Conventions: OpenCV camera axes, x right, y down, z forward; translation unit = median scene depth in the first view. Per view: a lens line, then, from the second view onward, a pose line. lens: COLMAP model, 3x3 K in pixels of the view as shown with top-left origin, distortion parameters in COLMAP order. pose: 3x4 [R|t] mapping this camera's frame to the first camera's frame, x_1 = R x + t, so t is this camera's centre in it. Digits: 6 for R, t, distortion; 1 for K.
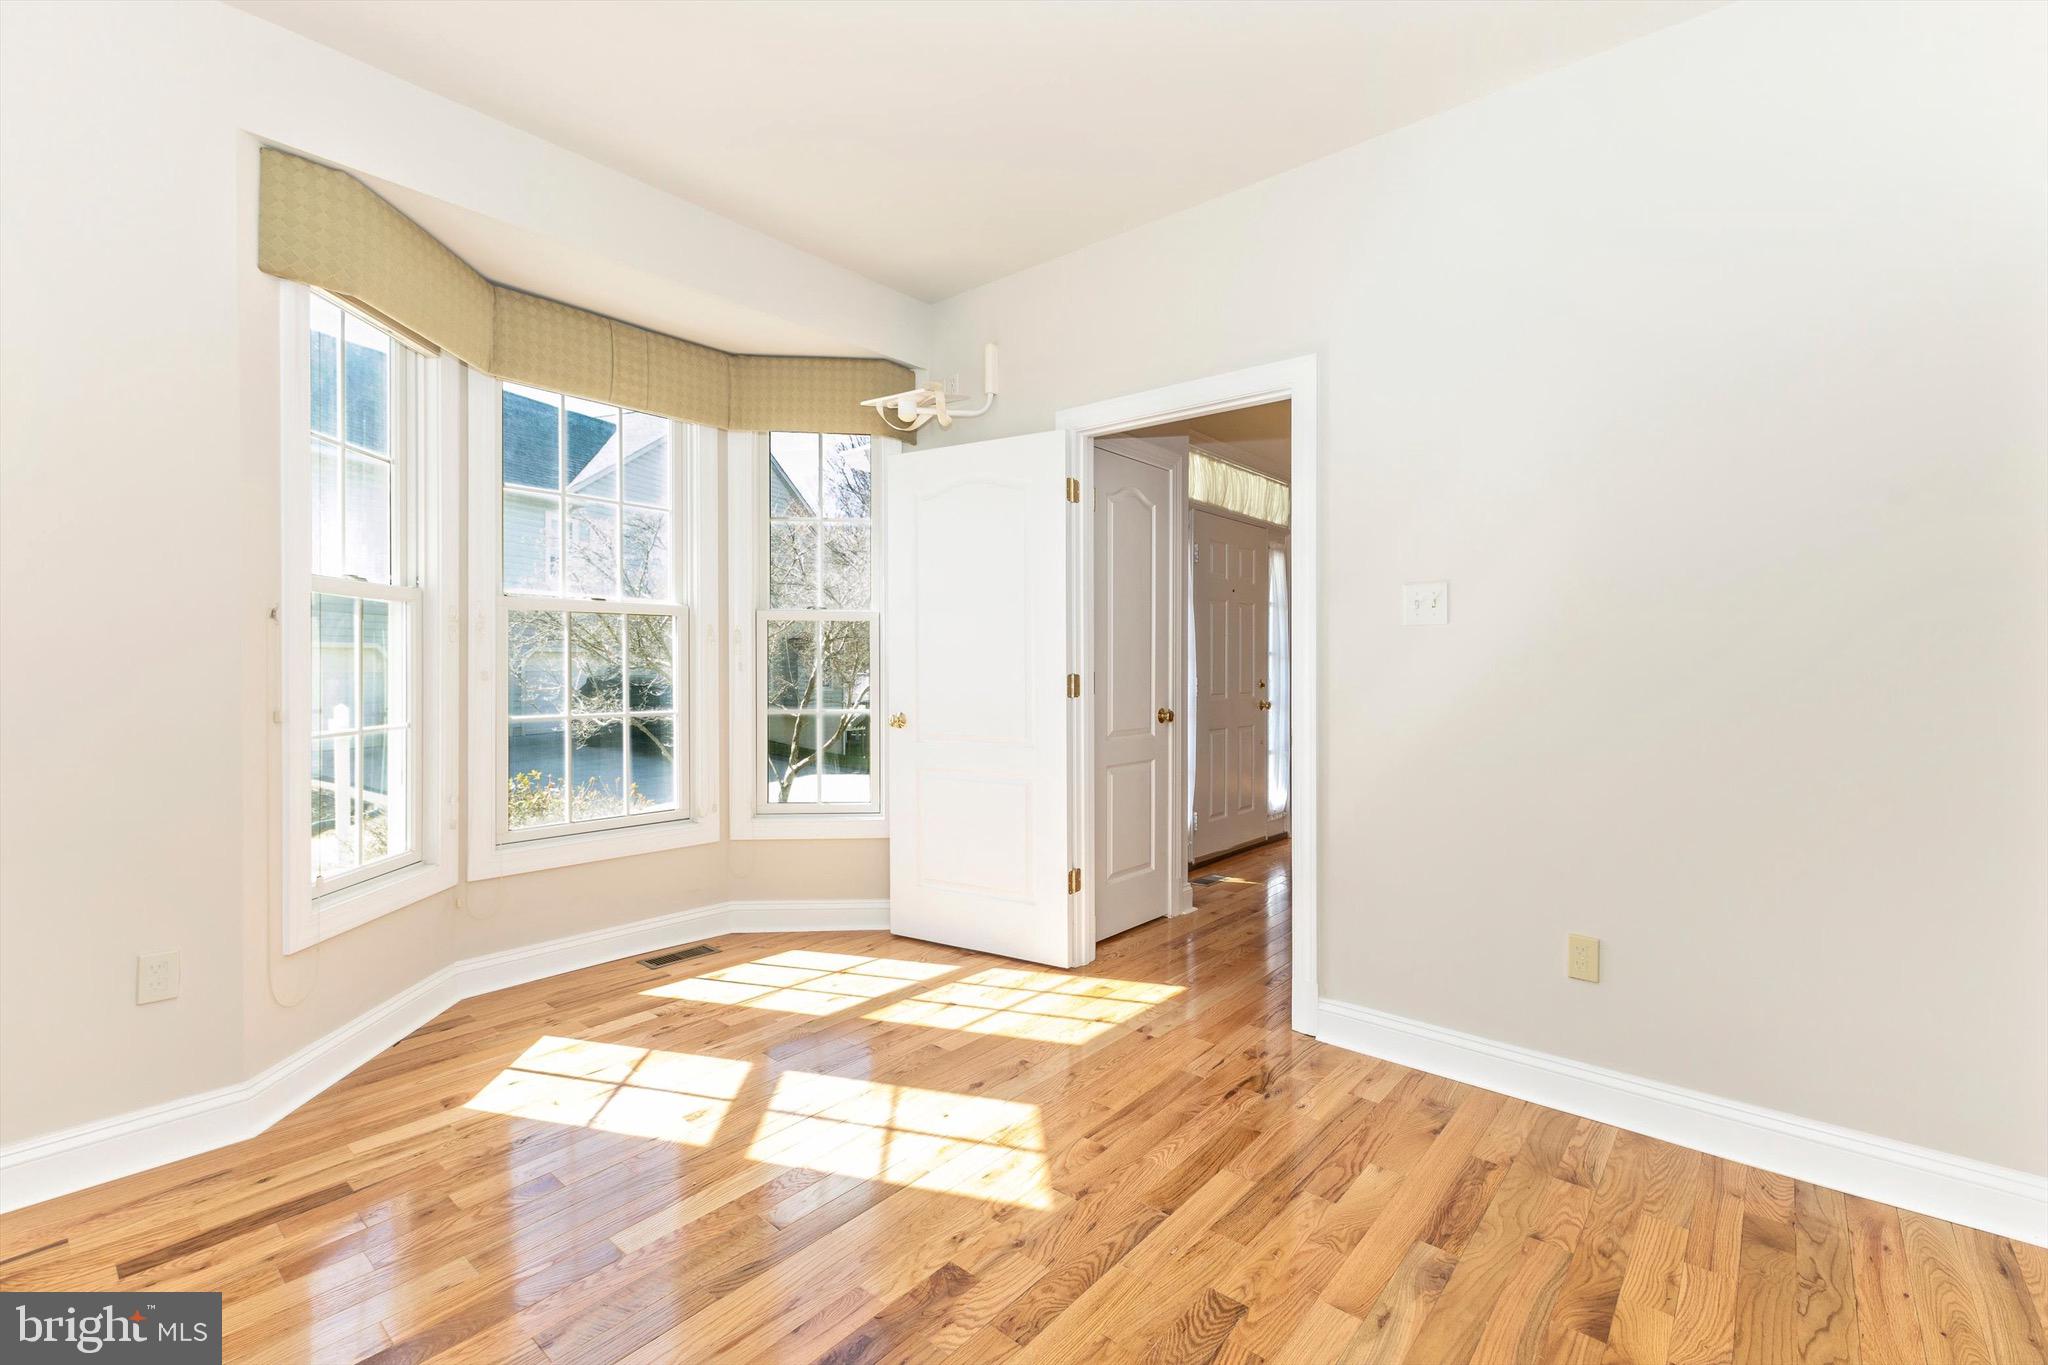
lens RADIAL K [[893.4, 0, 1025.1], [0, 893.4, 664.4], [0, 0, 1]] dist [0.011554, 0.000688]
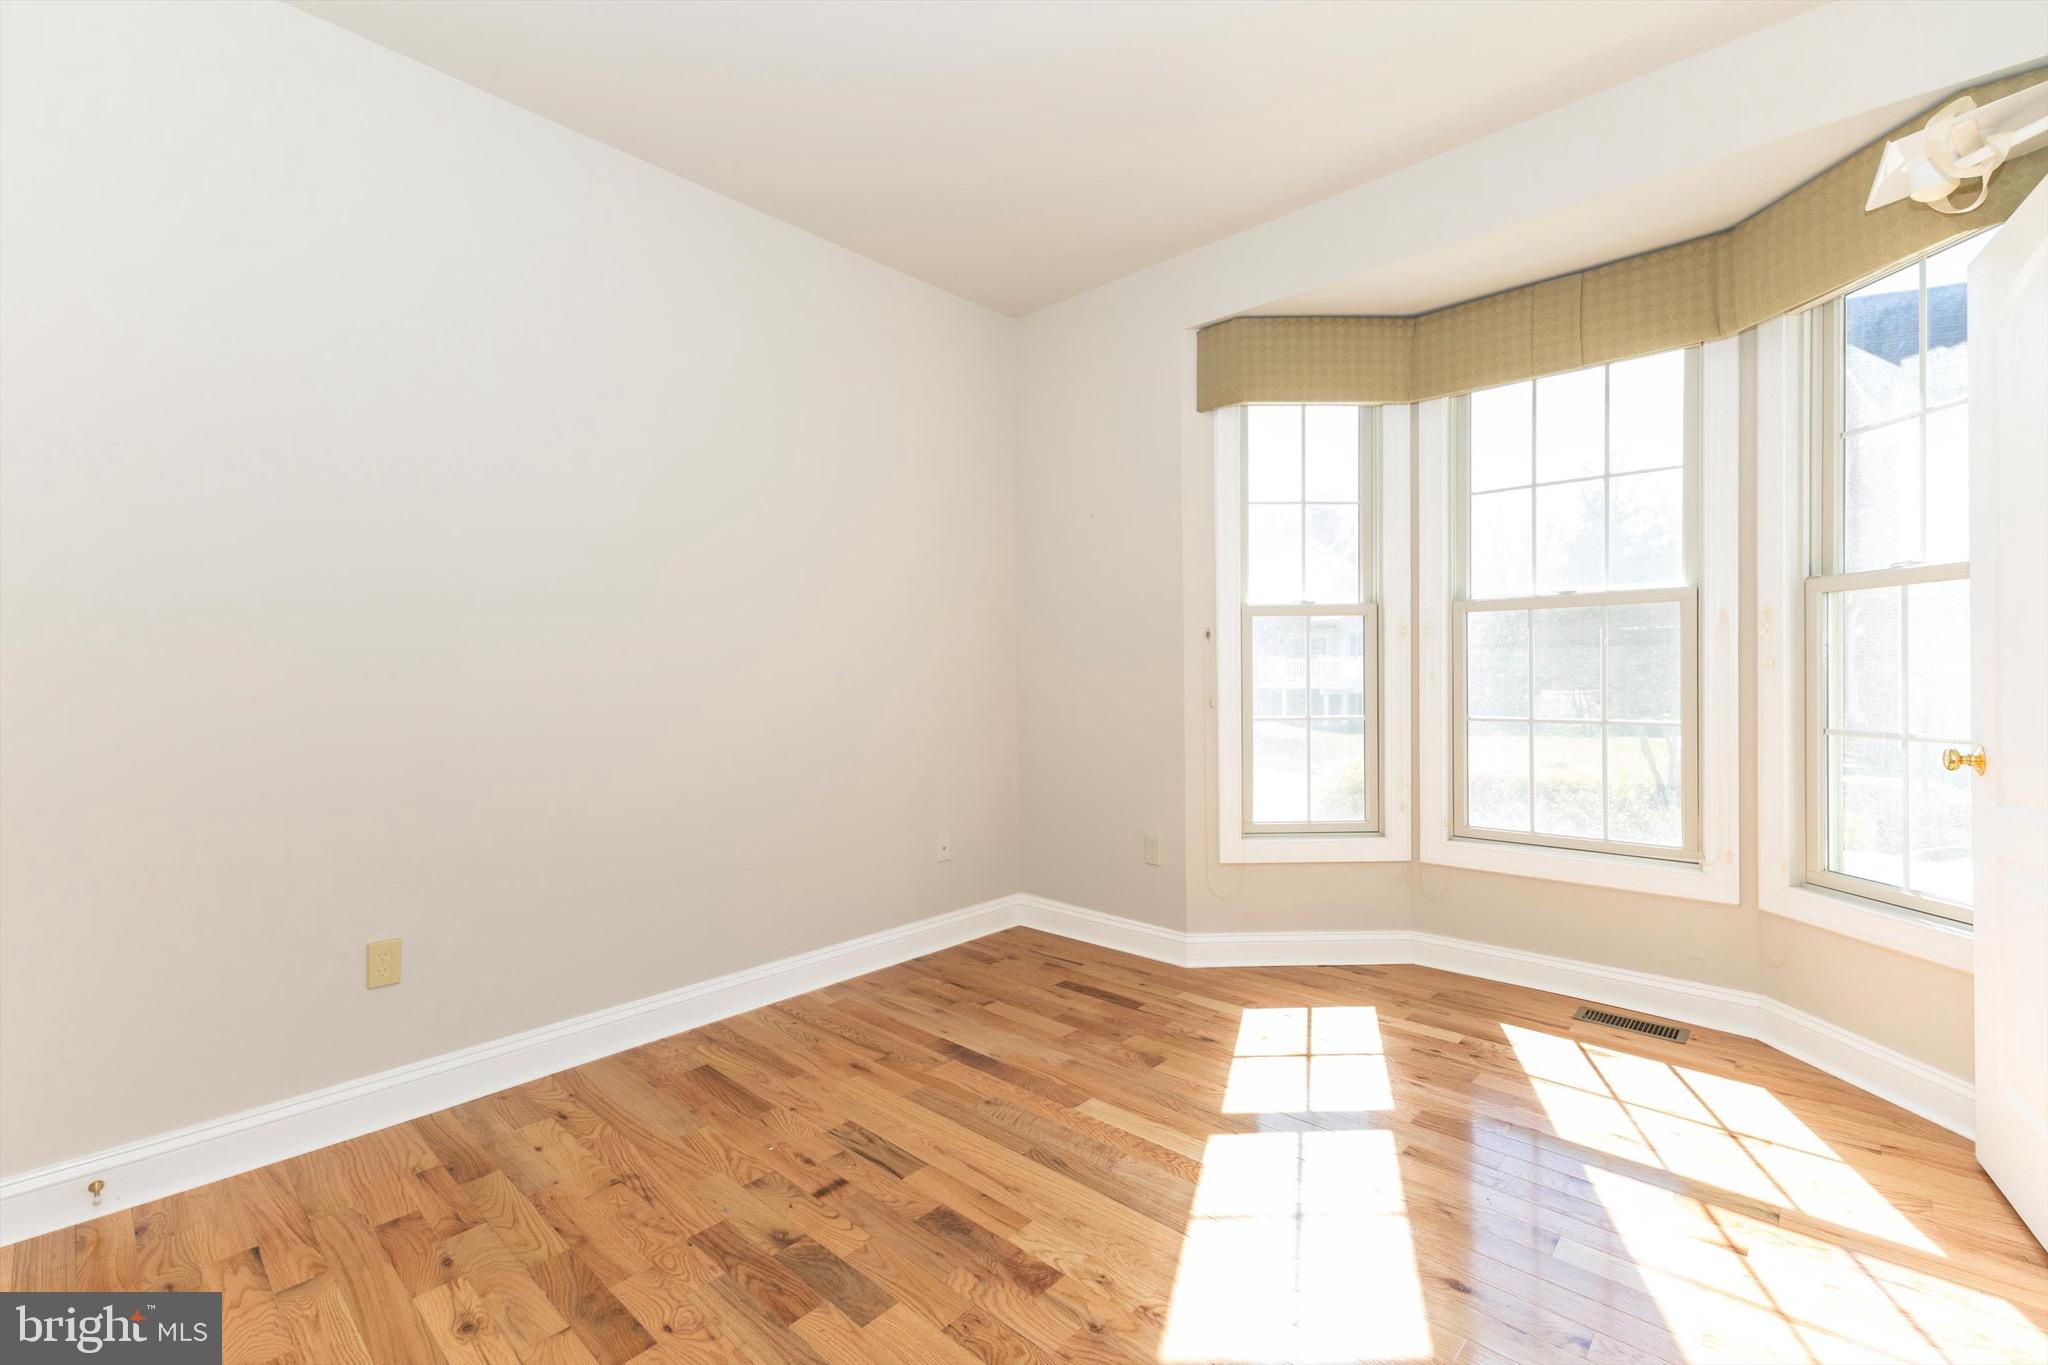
lens RADIAL K [[864.9, 0, 1024.0], [0, 864.9, 682.5], [0, 0, 1]] dist [0.010134, -0.000216]
pose [[-0.027818, 0.007885, -0.999582, 0.648343], [0.008131, 0.999938, 0.007661, 0.010572], [0.999580, -0.007914, -0.027880, 0.747911]]
